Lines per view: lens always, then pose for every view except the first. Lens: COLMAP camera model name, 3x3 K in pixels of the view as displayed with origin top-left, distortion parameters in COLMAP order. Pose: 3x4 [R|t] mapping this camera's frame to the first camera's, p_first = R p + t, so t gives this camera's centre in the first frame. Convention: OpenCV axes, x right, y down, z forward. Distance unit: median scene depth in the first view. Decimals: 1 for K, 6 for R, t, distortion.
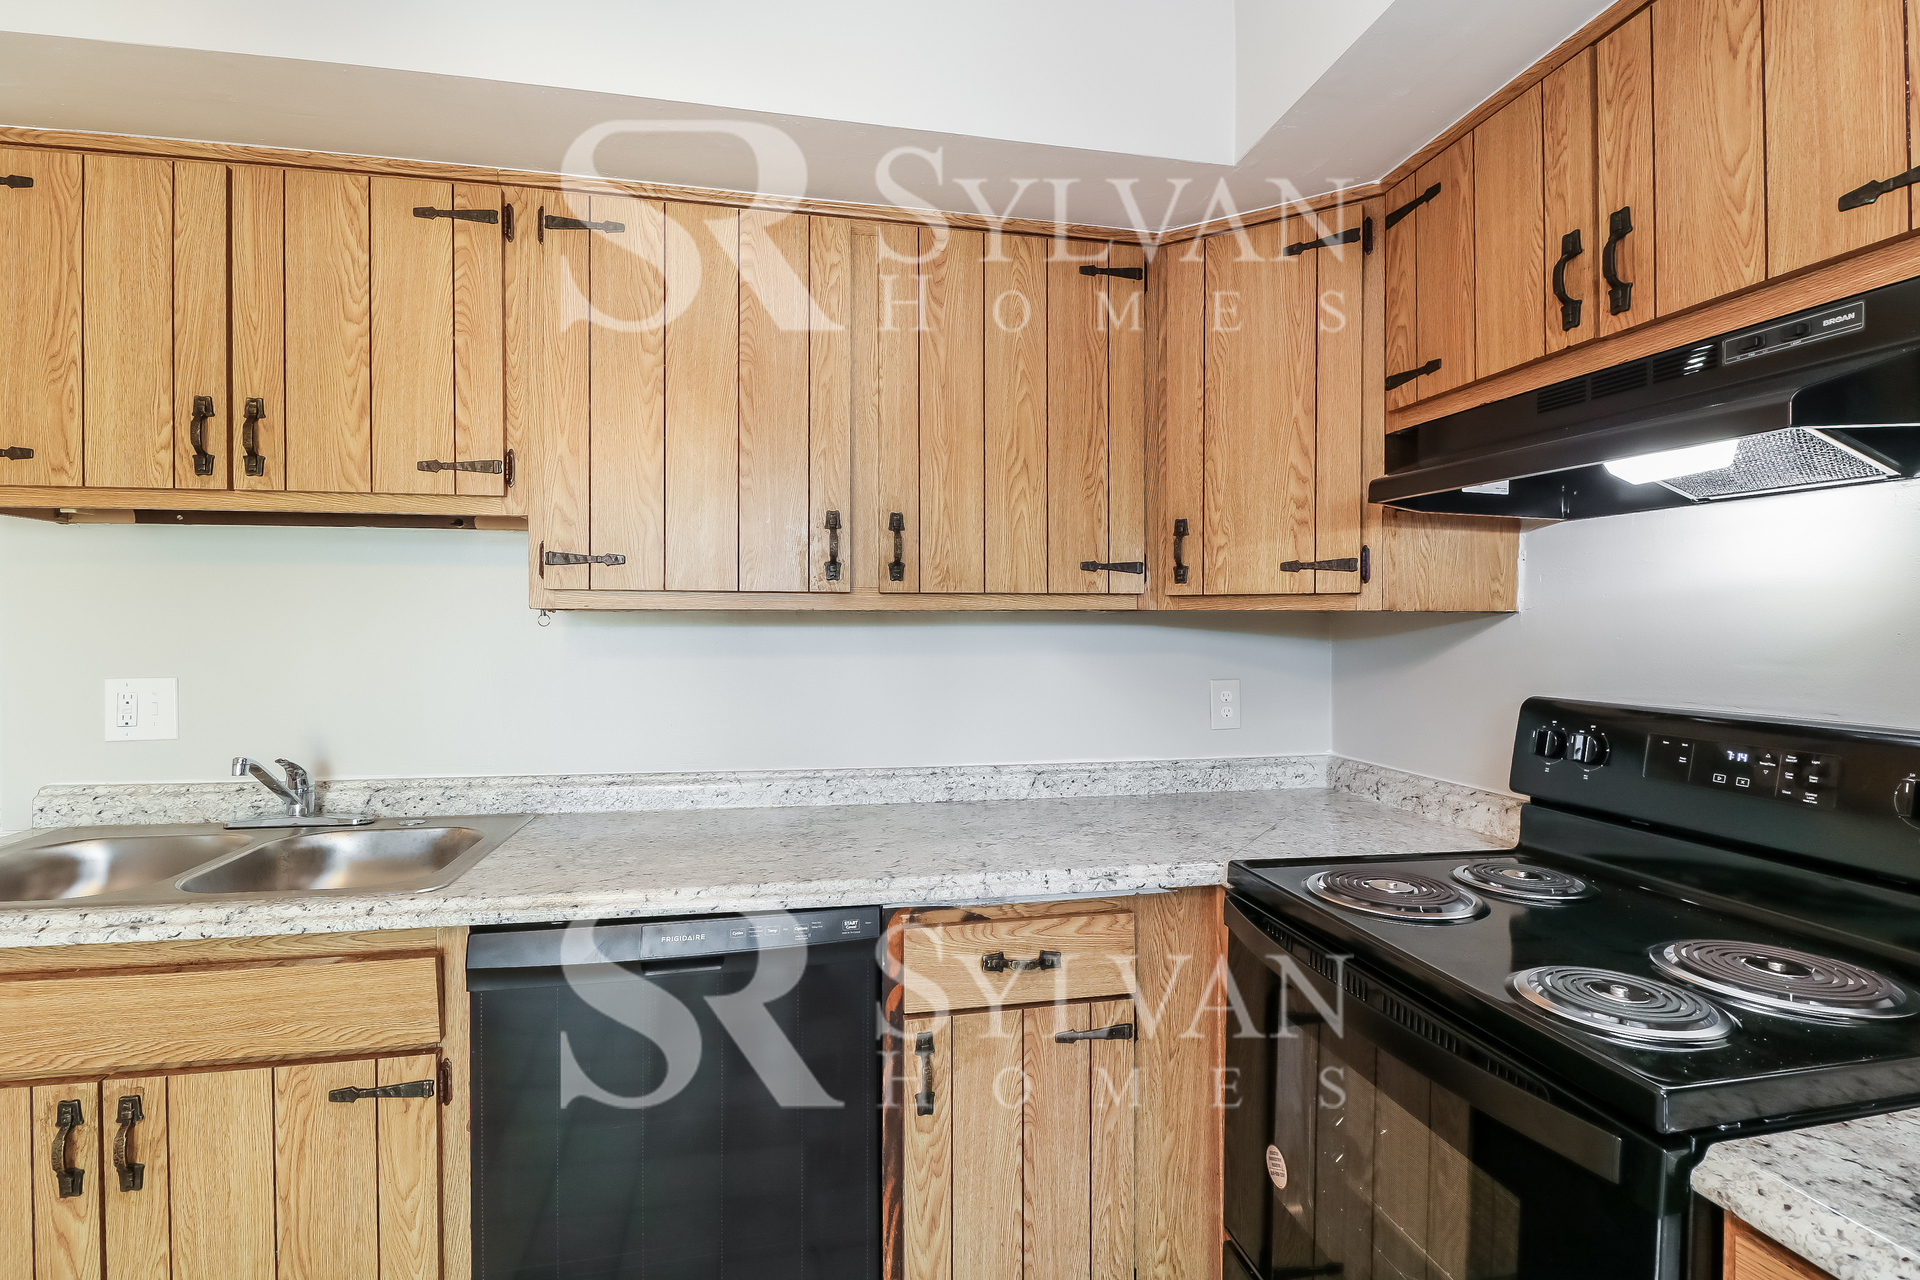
lens RADIAL K [[892.4, 0, 963.8], [0, 892.4, 624.9], [0, 0, 1]] dist [-0.004066, -0.006637]
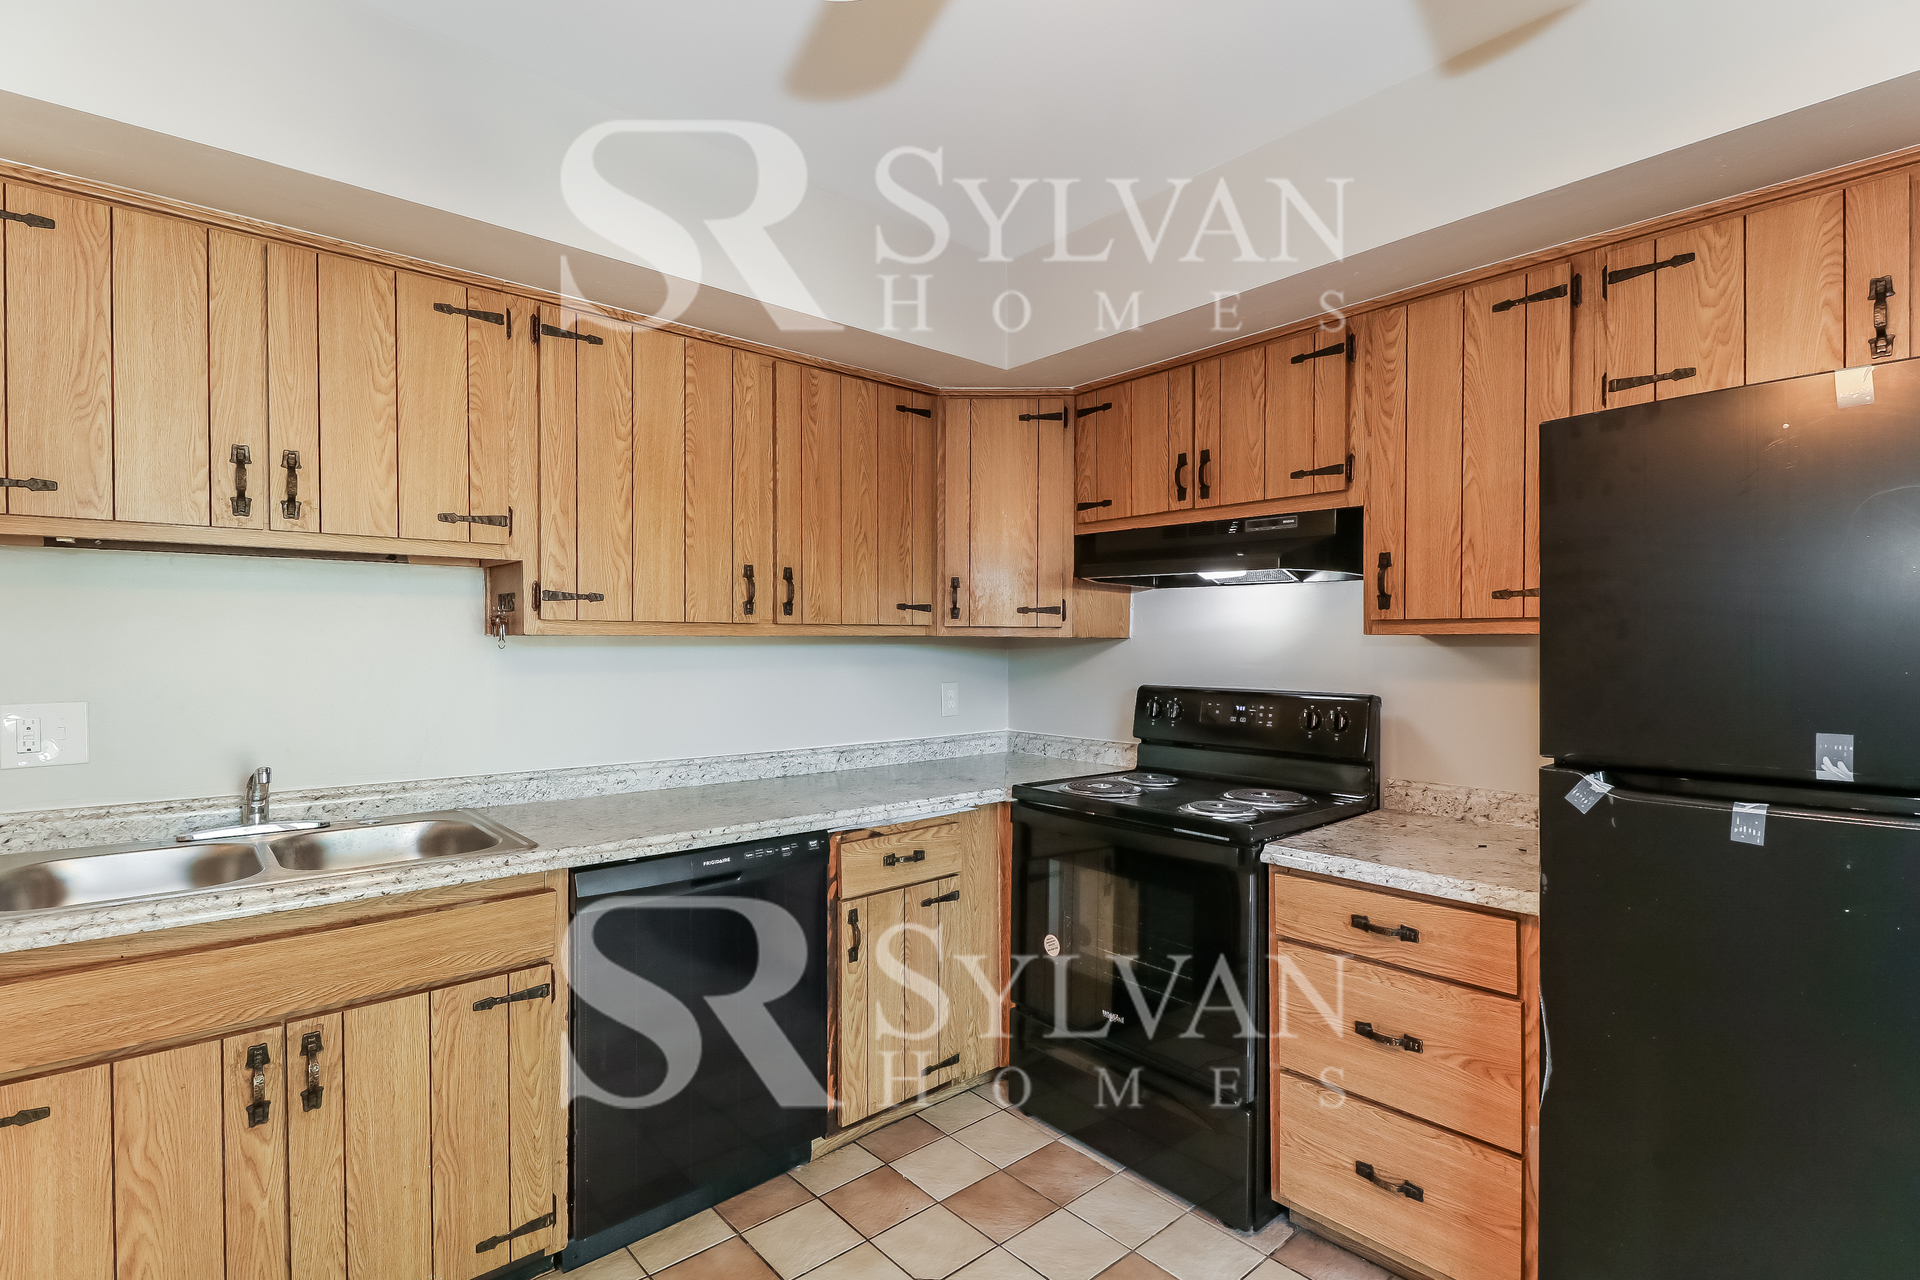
lens RADIAL K [[892.4, 0, 967.7], [0, 892.4, 650.1], [0, 0, 1]] dist [-0.004066, -0.006637]
pose [[0.866447, -0.005159, 0.499243, -0.626190], [0.000249, 0.999951, 0.009902, -0.010170], [-0.499270, -0.008455, 0.866405, -0.432736]]
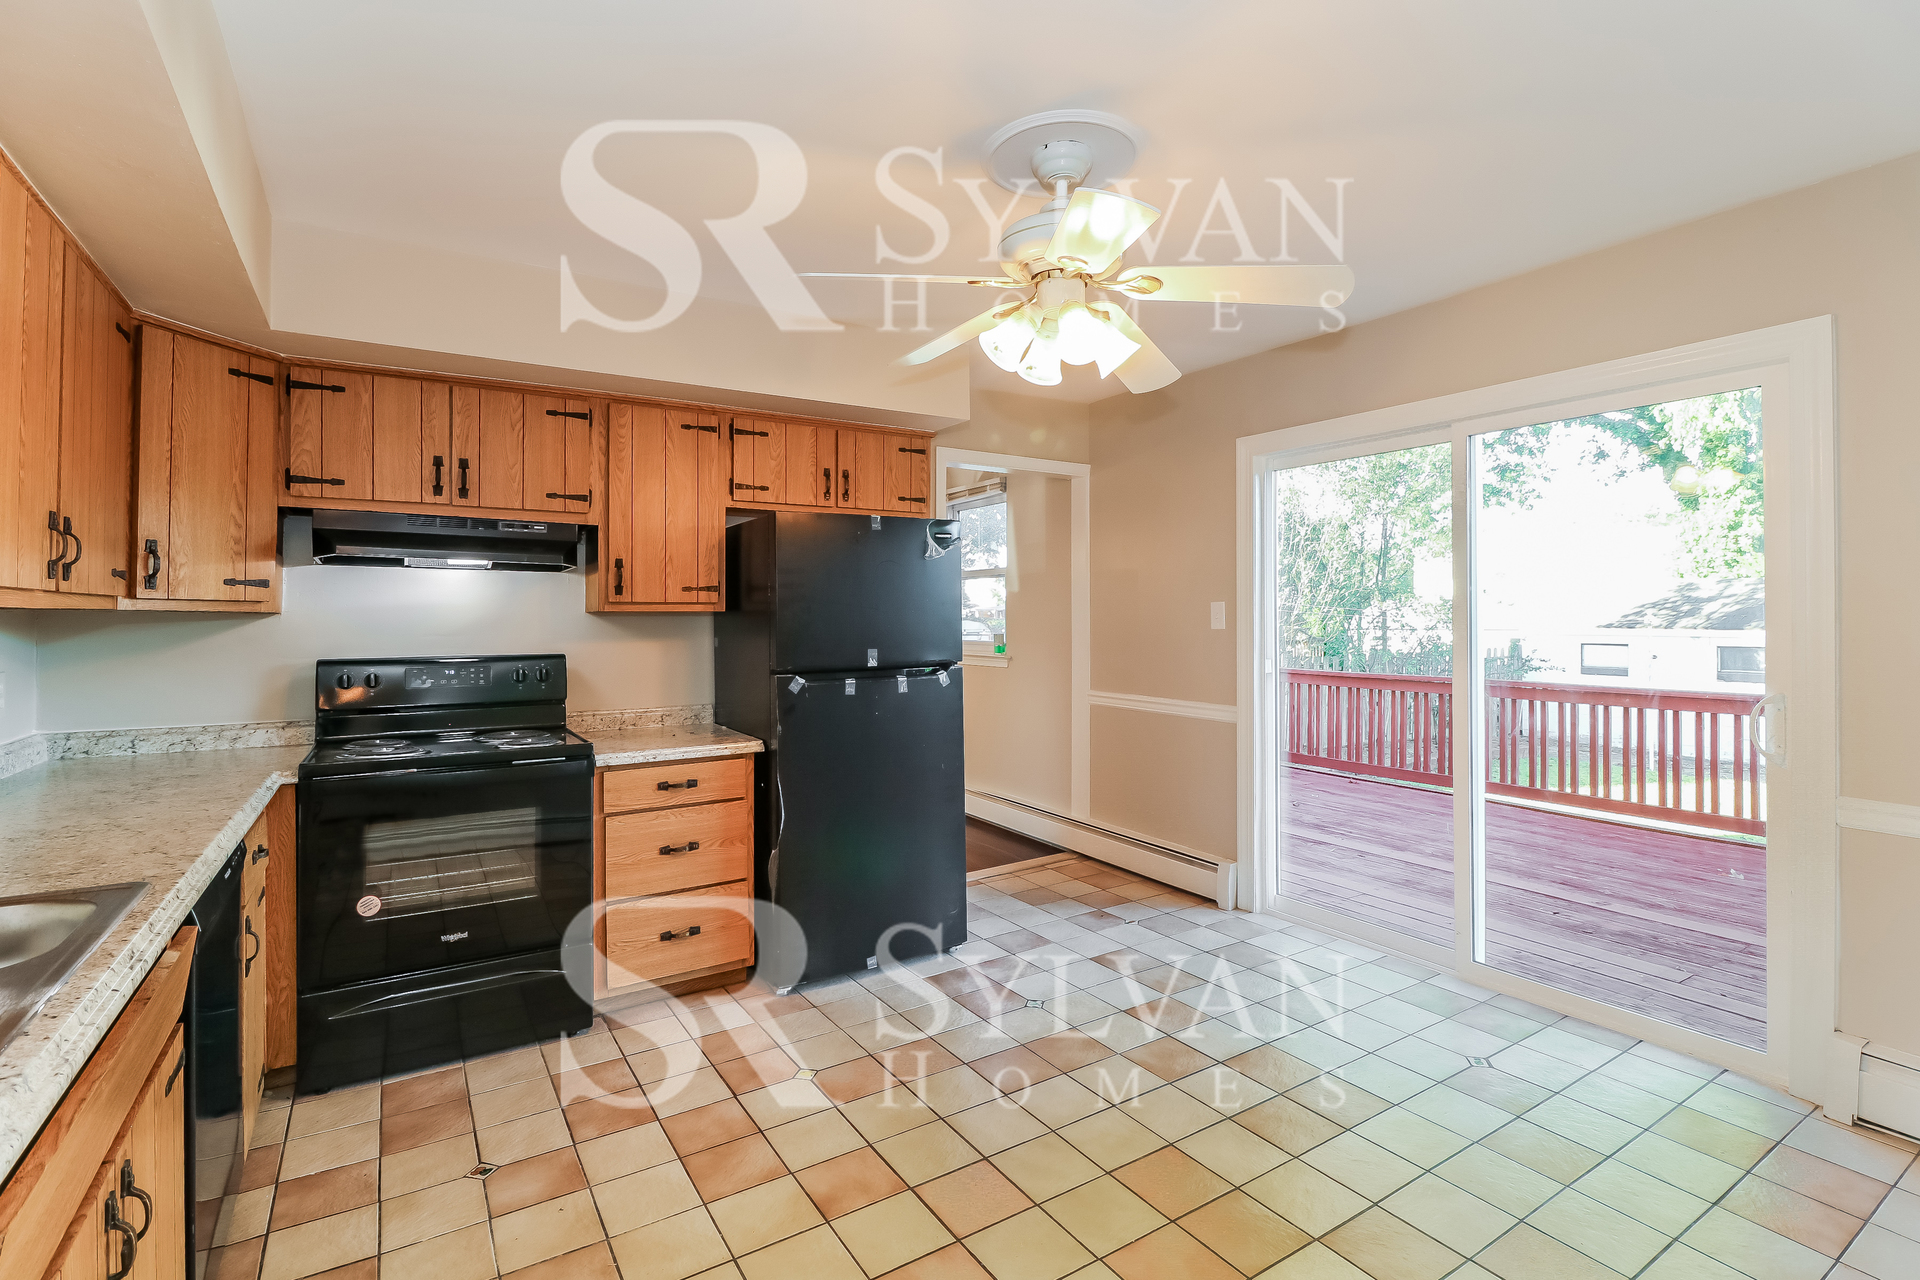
lens RADIAL K [[892.4, 0, 962.6], [0, 892.4, 611.6], [0, 0, 1]] dist [-0.004066, -0.006637]
pose [[-0.352246, 0.007551, 0.935877, -1.680196], [0.002273, 0.999971, -0.007213, -0.002792], [-0.935905, -0.000414, -0.352253, 0.431133]]
